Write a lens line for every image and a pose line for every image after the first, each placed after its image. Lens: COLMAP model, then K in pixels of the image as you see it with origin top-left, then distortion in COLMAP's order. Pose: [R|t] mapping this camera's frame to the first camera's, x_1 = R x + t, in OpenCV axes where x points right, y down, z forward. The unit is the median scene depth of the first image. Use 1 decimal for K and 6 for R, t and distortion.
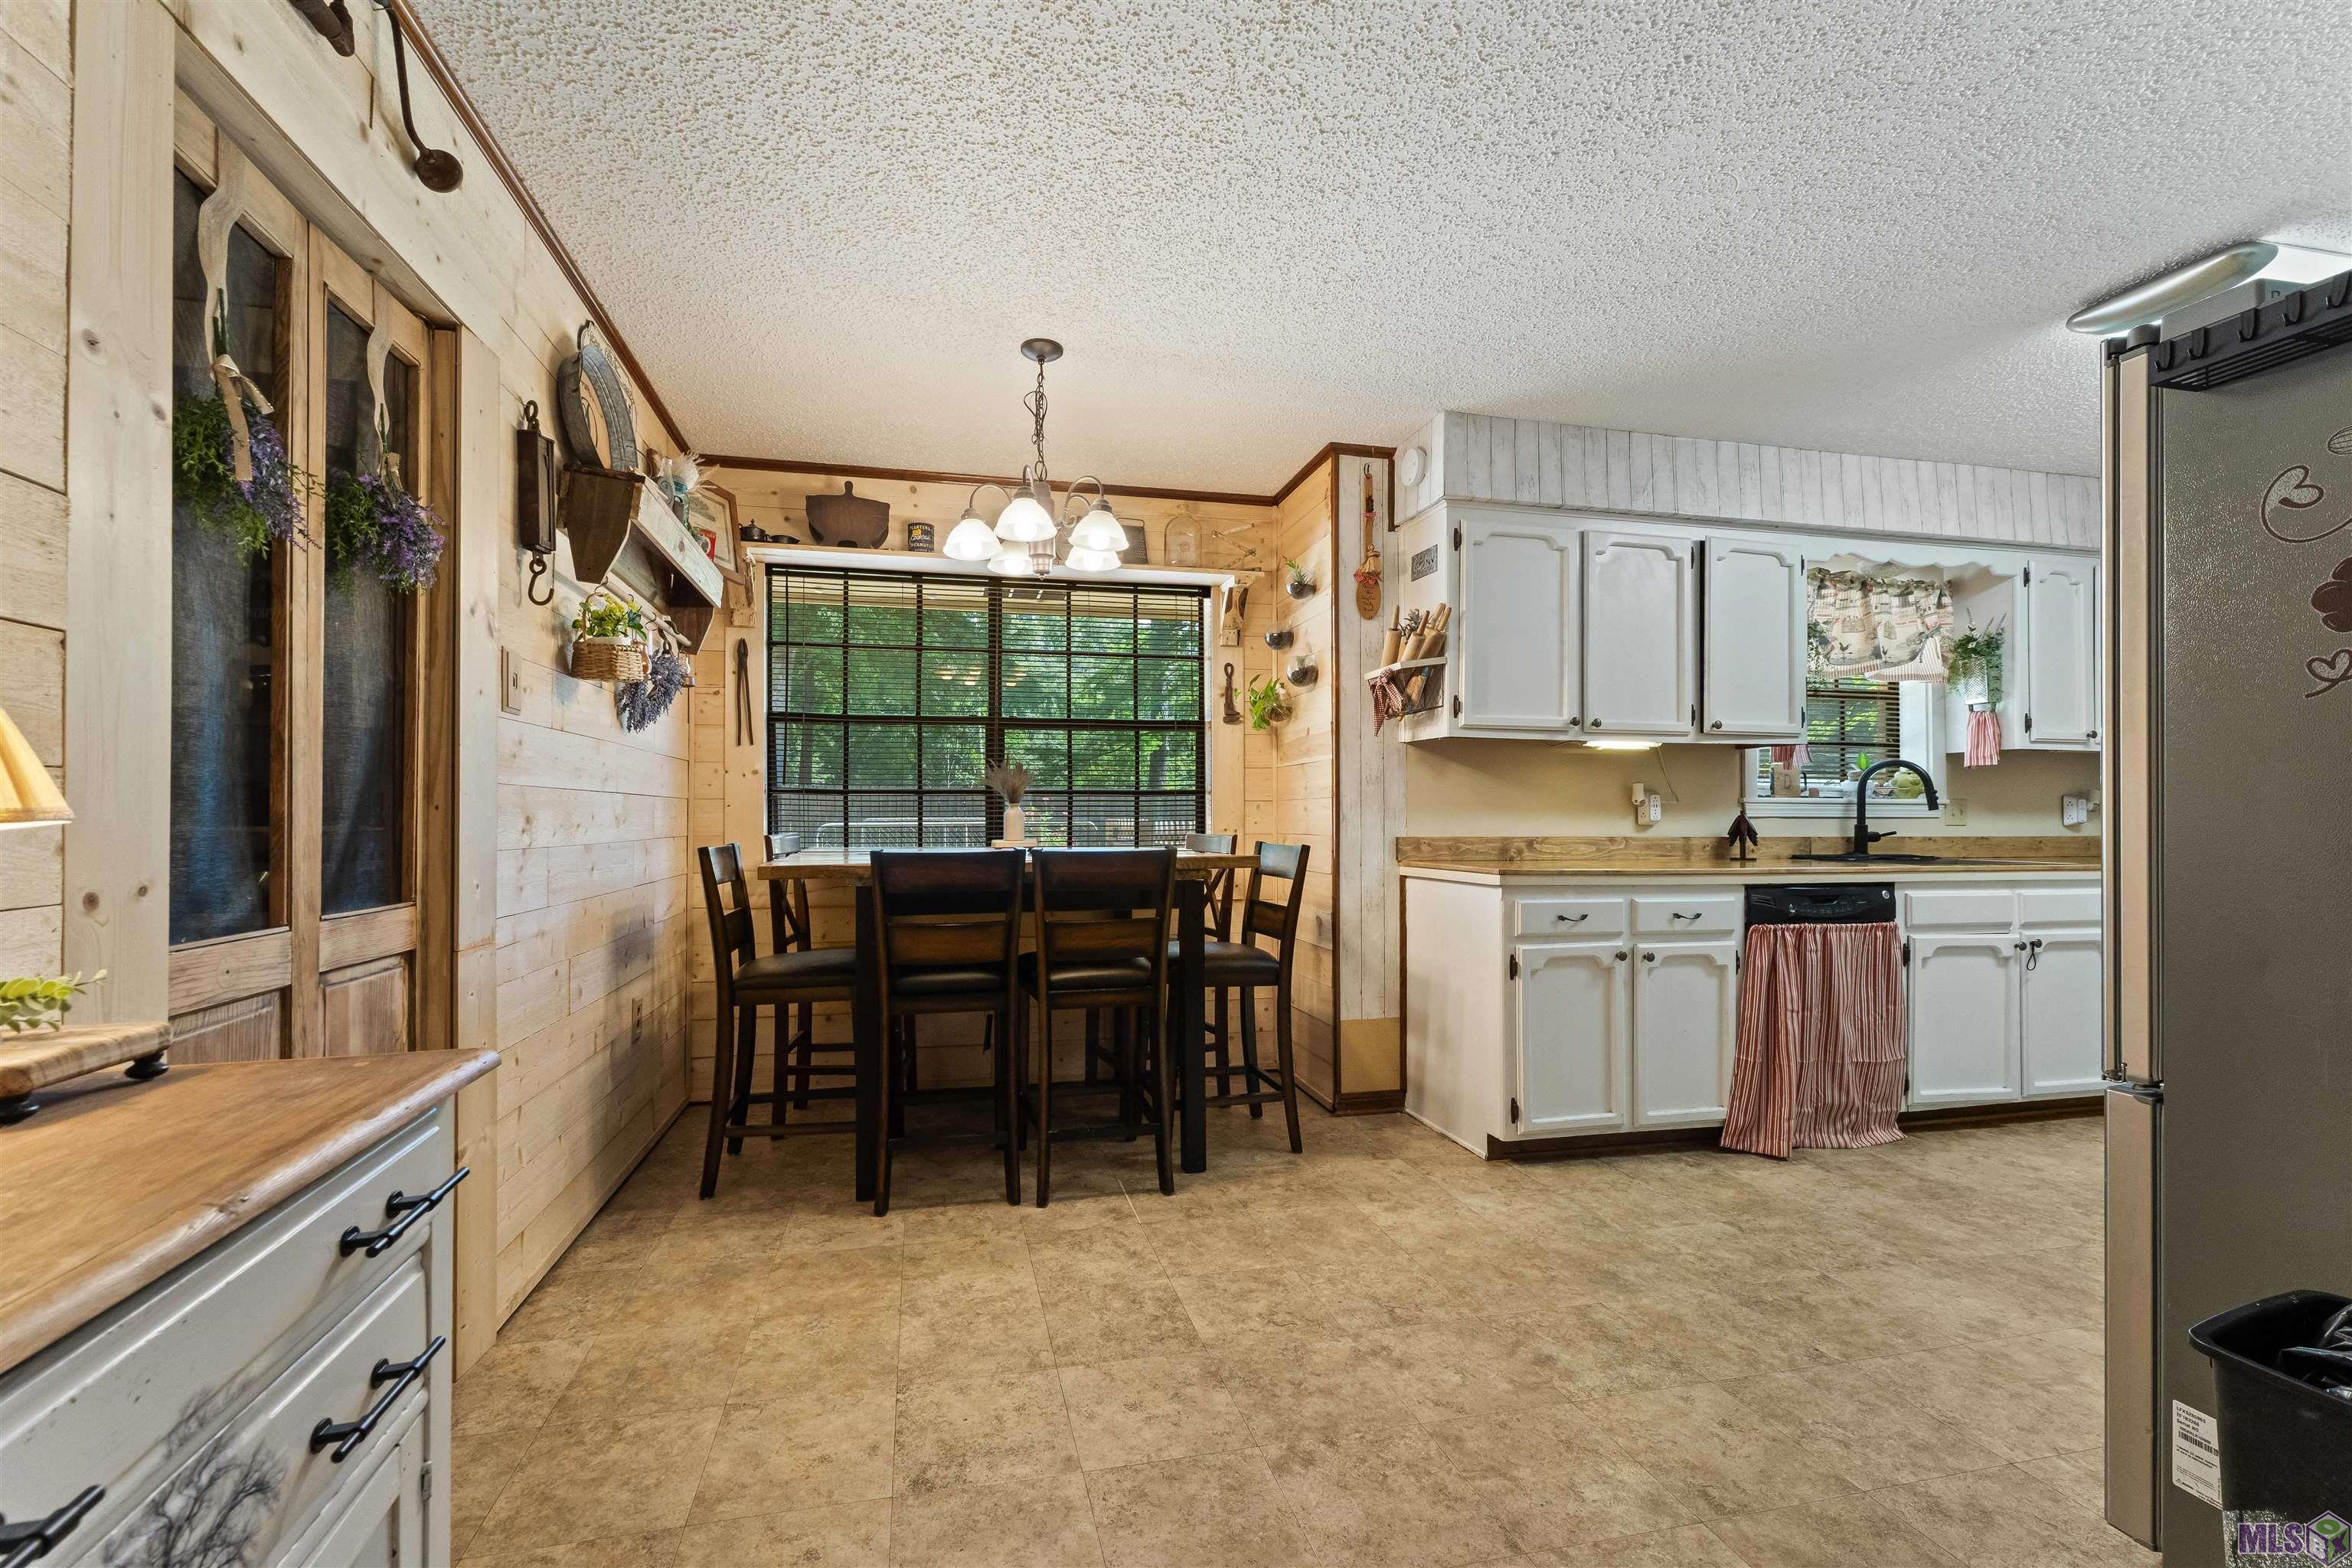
lens RADIAL K [[935.0, 0, 1172.2], [0, 935.0, 816.6], [0, 0, 1]] dist [0.000919, 0.000047]
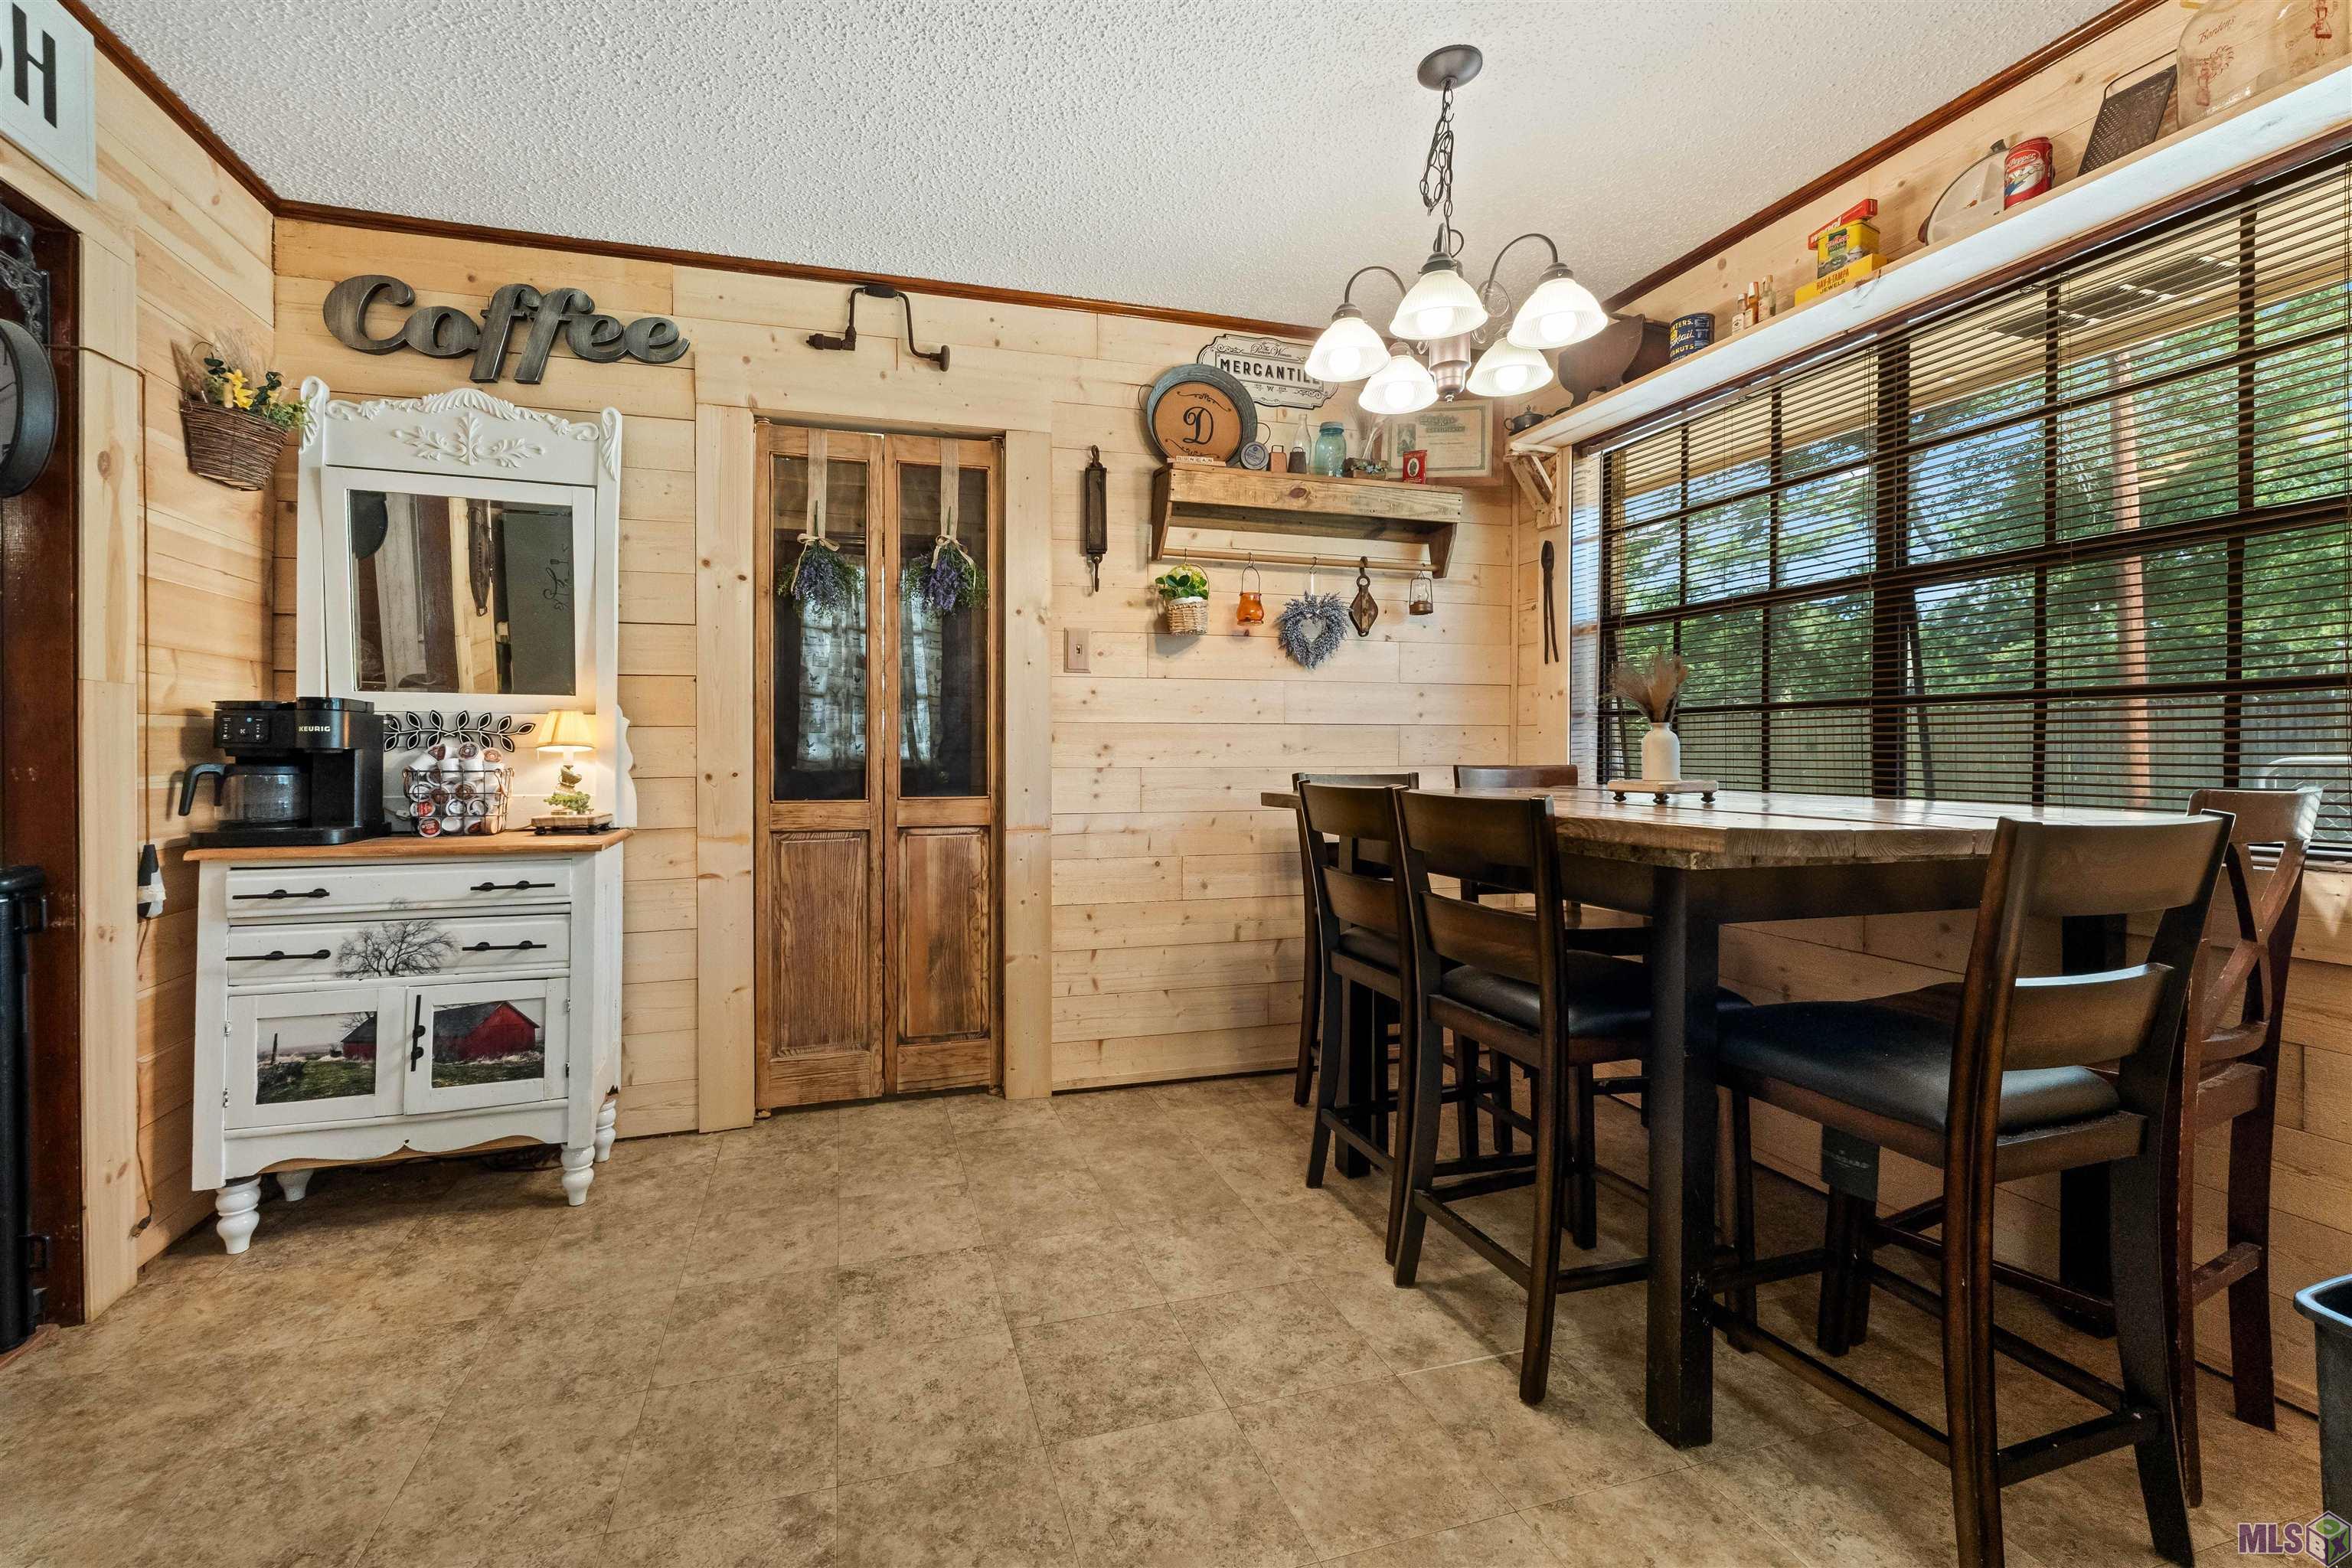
lens RADIAL K [[1028.2, 0, 1169.8], [0, 1028.2, 760.3], [0, 0, 1]] dist [-0.000775, -0.000189]
pose [[0.035201, 0.012149, -0.999306, 0.784815], [0.000792, 0.999925, 0.012184, 0.004256], [0.999380, -0.001220, 0.035189, 0.973157]]
